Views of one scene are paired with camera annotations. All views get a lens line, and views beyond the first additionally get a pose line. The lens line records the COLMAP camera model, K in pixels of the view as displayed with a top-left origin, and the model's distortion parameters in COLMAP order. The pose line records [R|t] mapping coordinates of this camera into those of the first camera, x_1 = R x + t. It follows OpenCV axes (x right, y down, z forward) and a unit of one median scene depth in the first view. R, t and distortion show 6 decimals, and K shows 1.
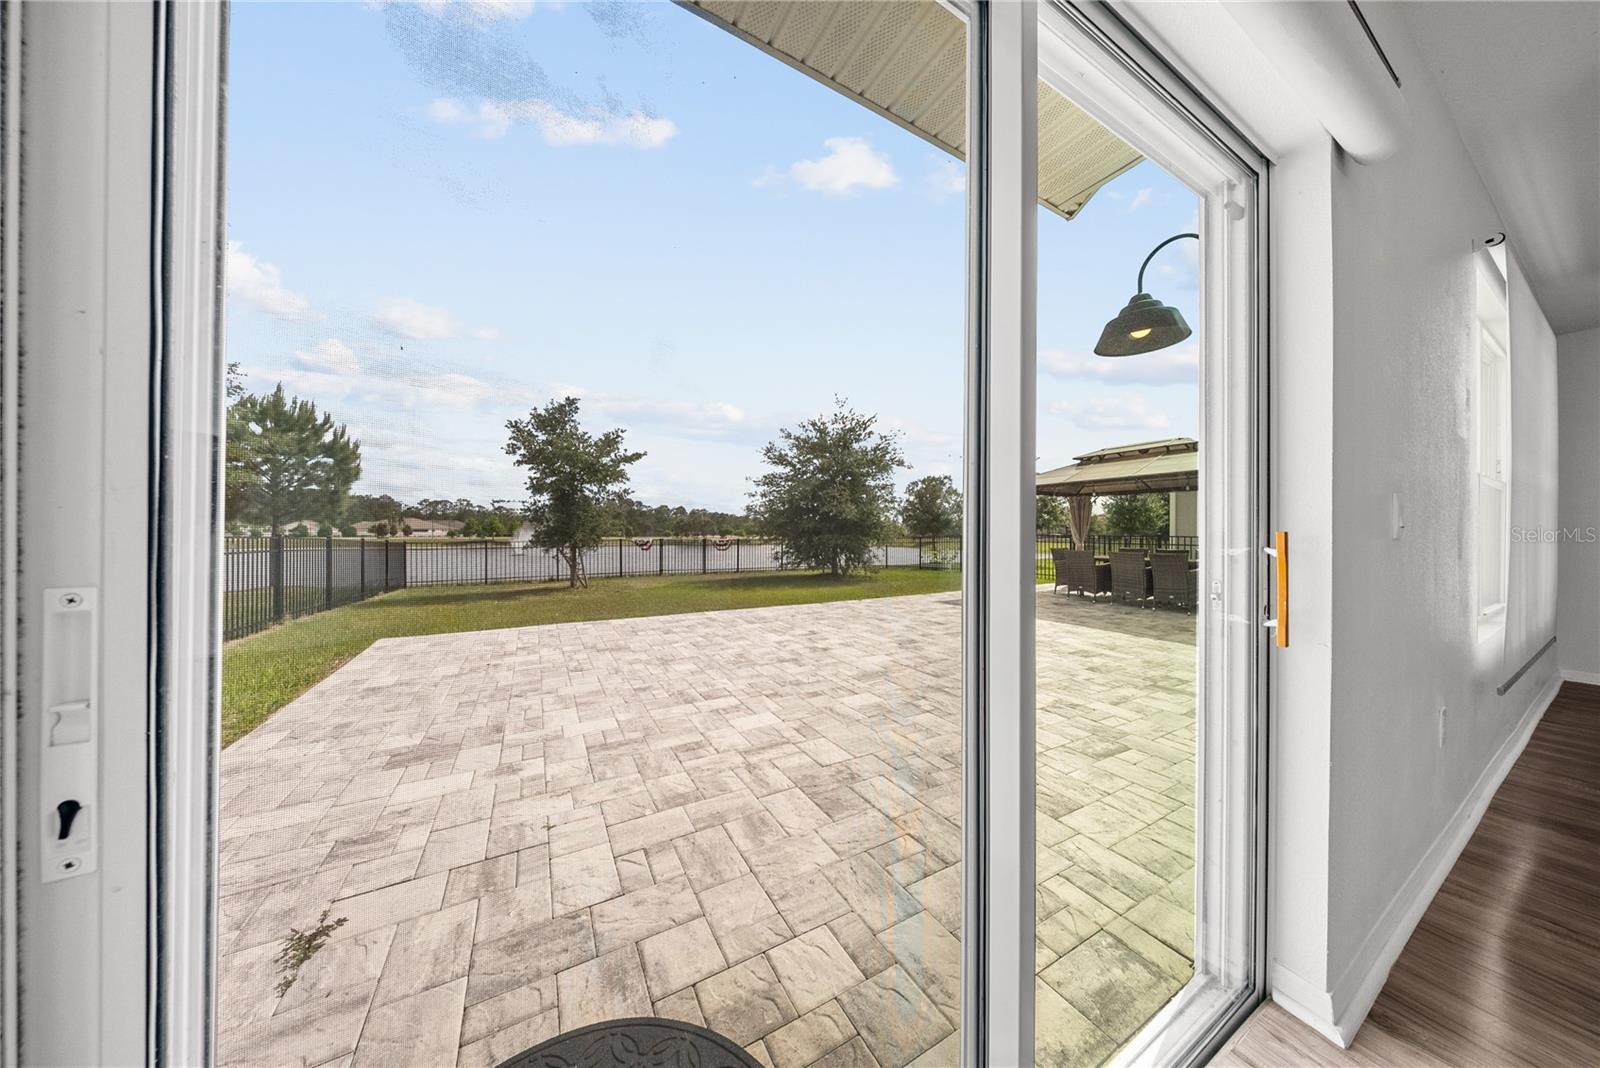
lens RADIAL K [[476.1, 0, 803.6], [0, 476.1, 537.3], [0, 0, 1]] dist [0.000165, -0.000608]
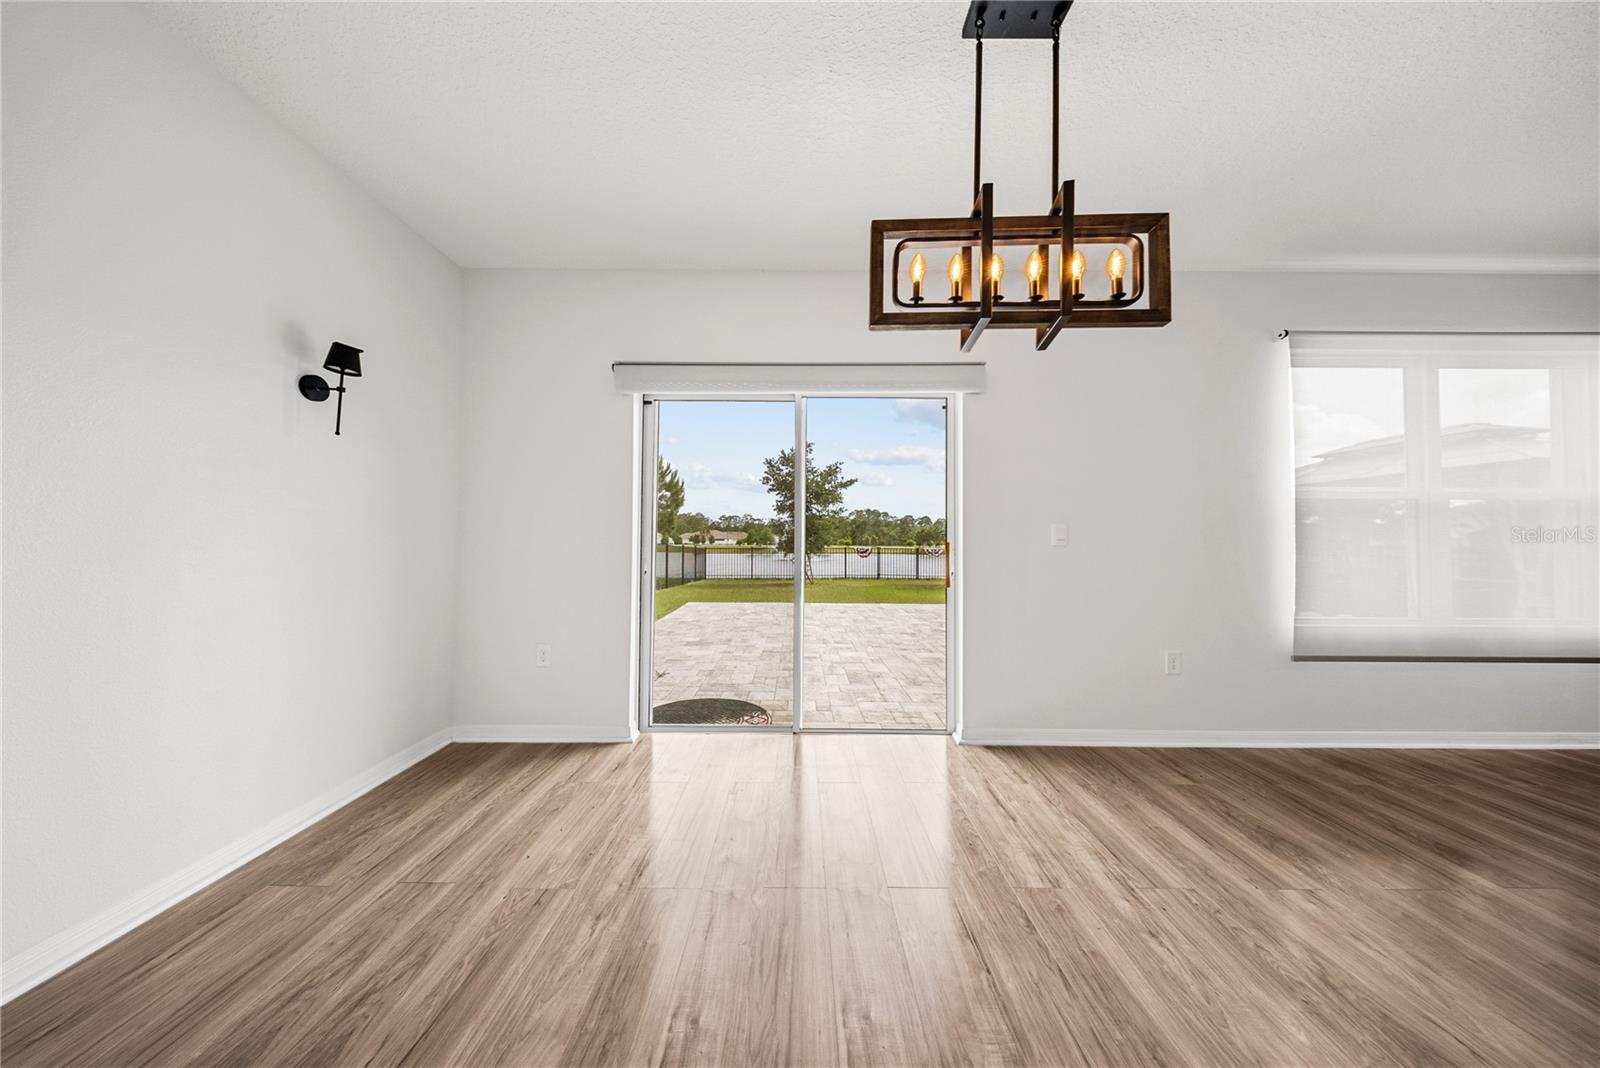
lens RADIAL K [[476.1, 0, 802.9], [0, 476.1, 529.9], [0, 0, 1]] dist [0.000165, -0.000608]
pose [[0.874533, -0.006858, -0.484918, 0.144923], [-0.010820, 0.999375, -0.033647, 0.002065], [0.484846, 0.034672, 0.873912, -0.146767]]
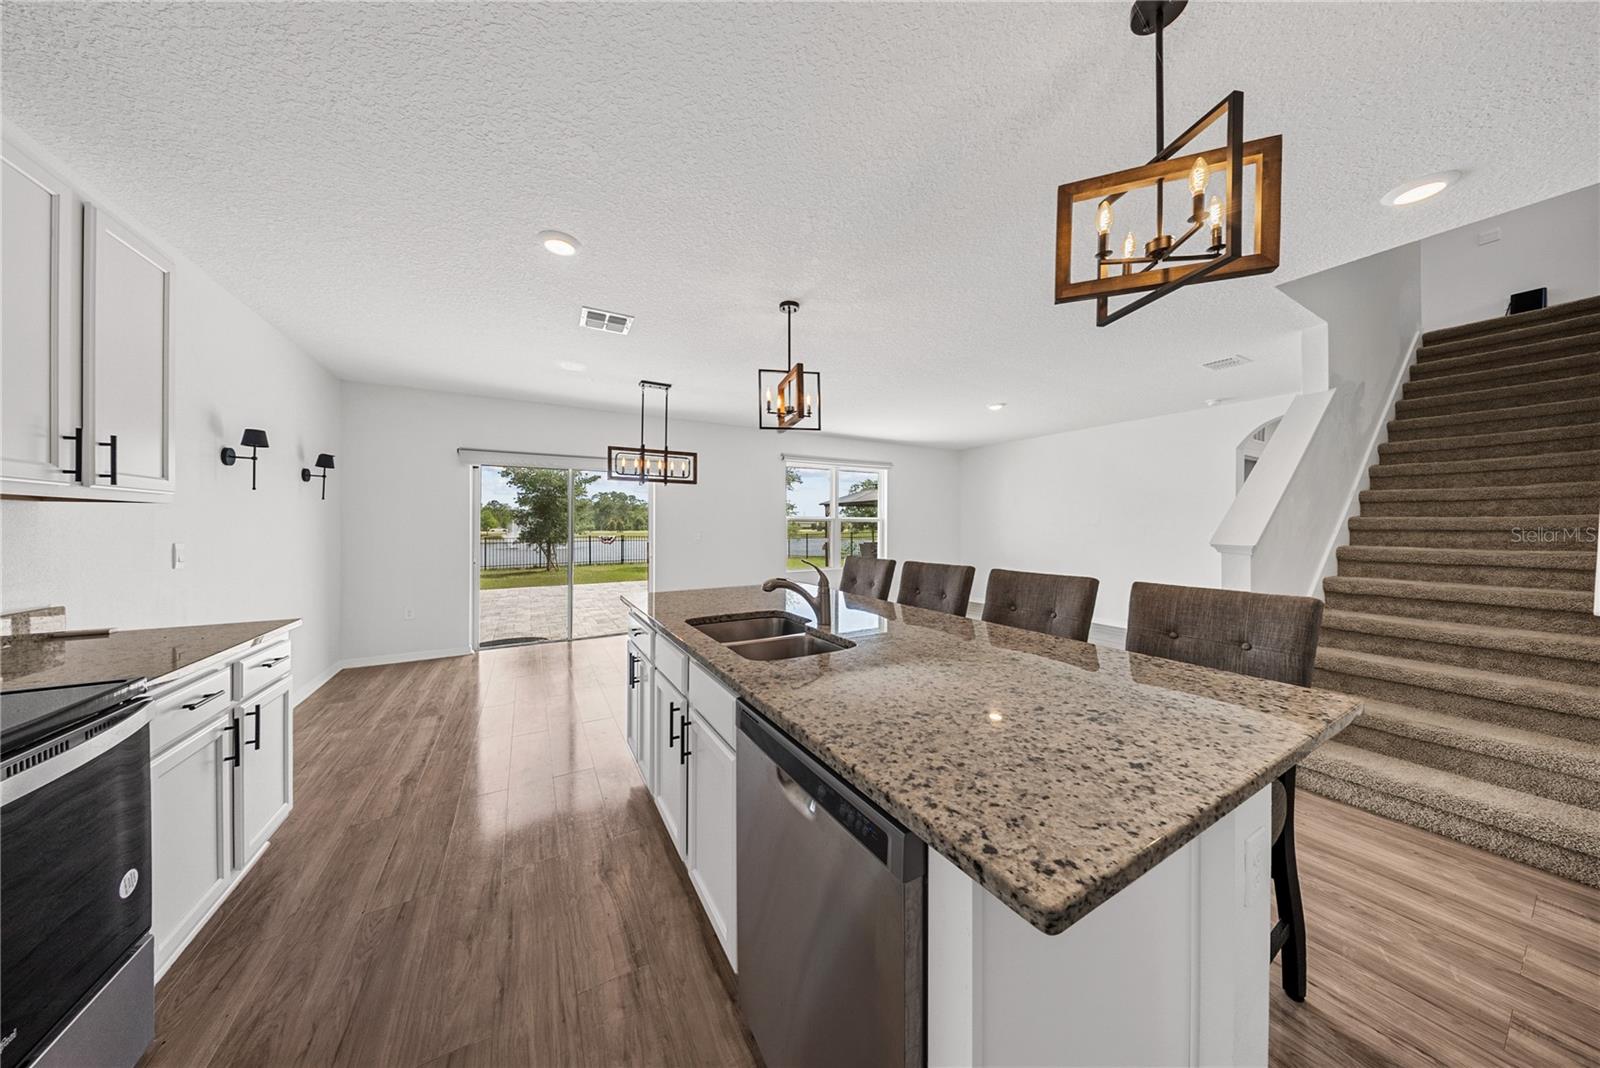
lens RADIAL K [[476.1, 0, 804.5], [0, 476.1, 522.8], [0, 0, 1]] dist [0.000165, -0.000608]
pose [[0.999930, -0.003503, 0.011309, 0.251835], [0.003675, 0.999876, -0.015287, -0.012708], [-0.011254, 0.015328, 0.999819, -0.408241]]
